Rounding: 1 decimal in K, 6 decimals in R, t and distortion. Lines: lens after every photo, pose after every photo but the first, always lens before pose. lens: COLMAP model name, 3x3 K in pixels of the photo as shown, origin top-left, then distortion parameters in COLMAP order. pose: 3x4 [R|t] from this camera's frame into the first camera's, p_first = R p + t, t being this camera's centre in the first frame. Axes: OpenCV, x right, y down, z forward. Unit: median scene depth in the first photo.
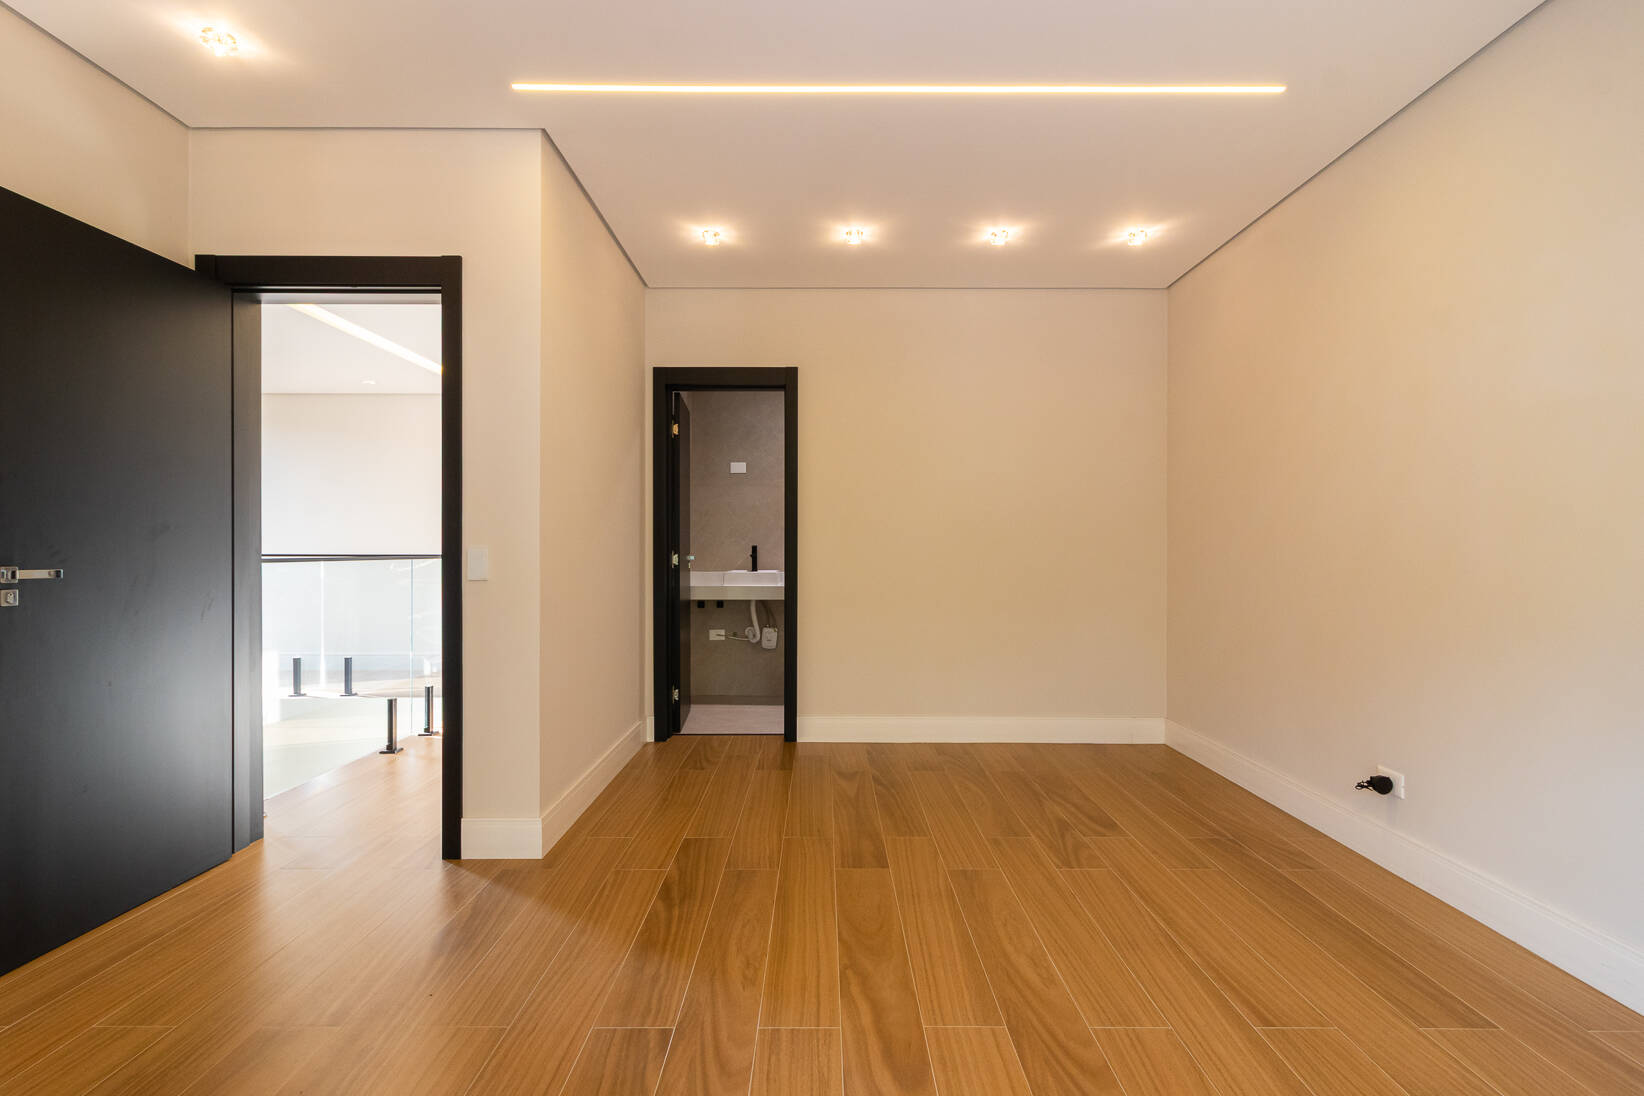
lens RADIAL K [[767.0, 0, 829.8], [0, 767.0, 542.8], [0, 0, 1]] dist [0.001754, 0.000028]
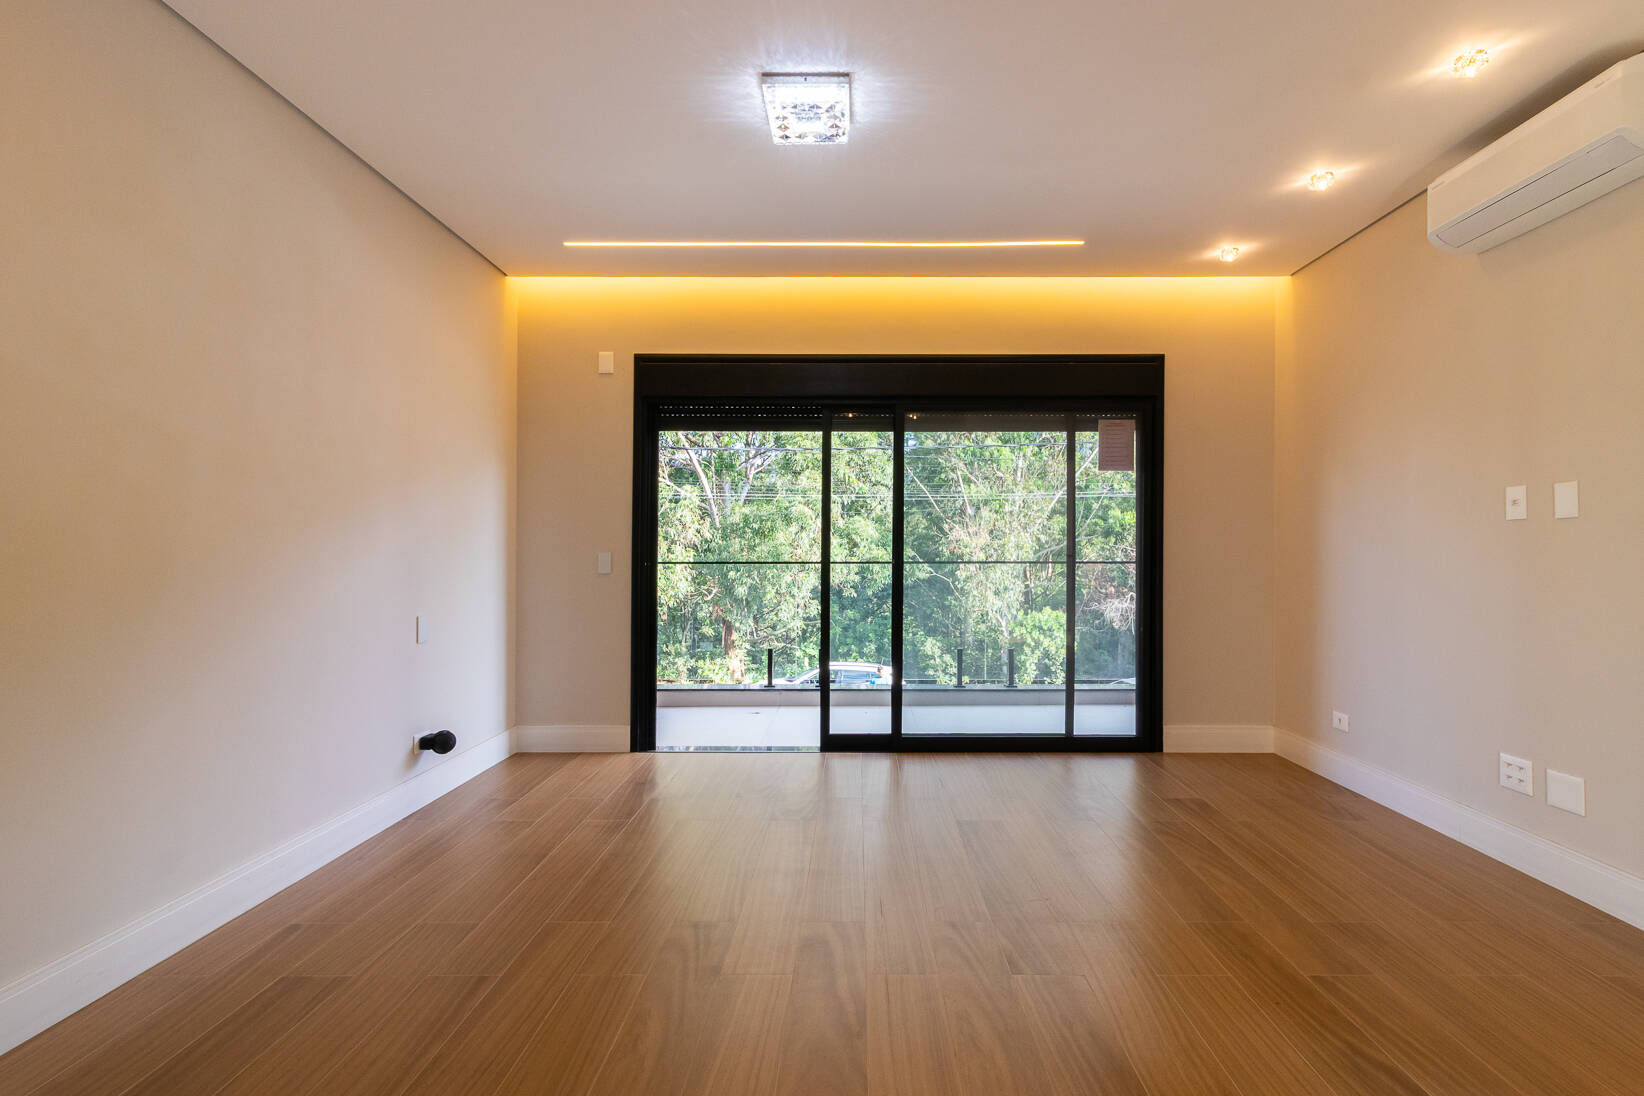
lens RADIAL K [[767.0, 0, 829.8], [0, 767.0, 542.8], [0, 0, 1]] dist [0.001754, 0.000028]
pose [[-0.998840, -0.004369, 0.047949, 0.015672], [-0.005041, 0.999891, -0.013886, 0.005539], [-0.047884, -0.014112, -0.998753, 2.036805]]
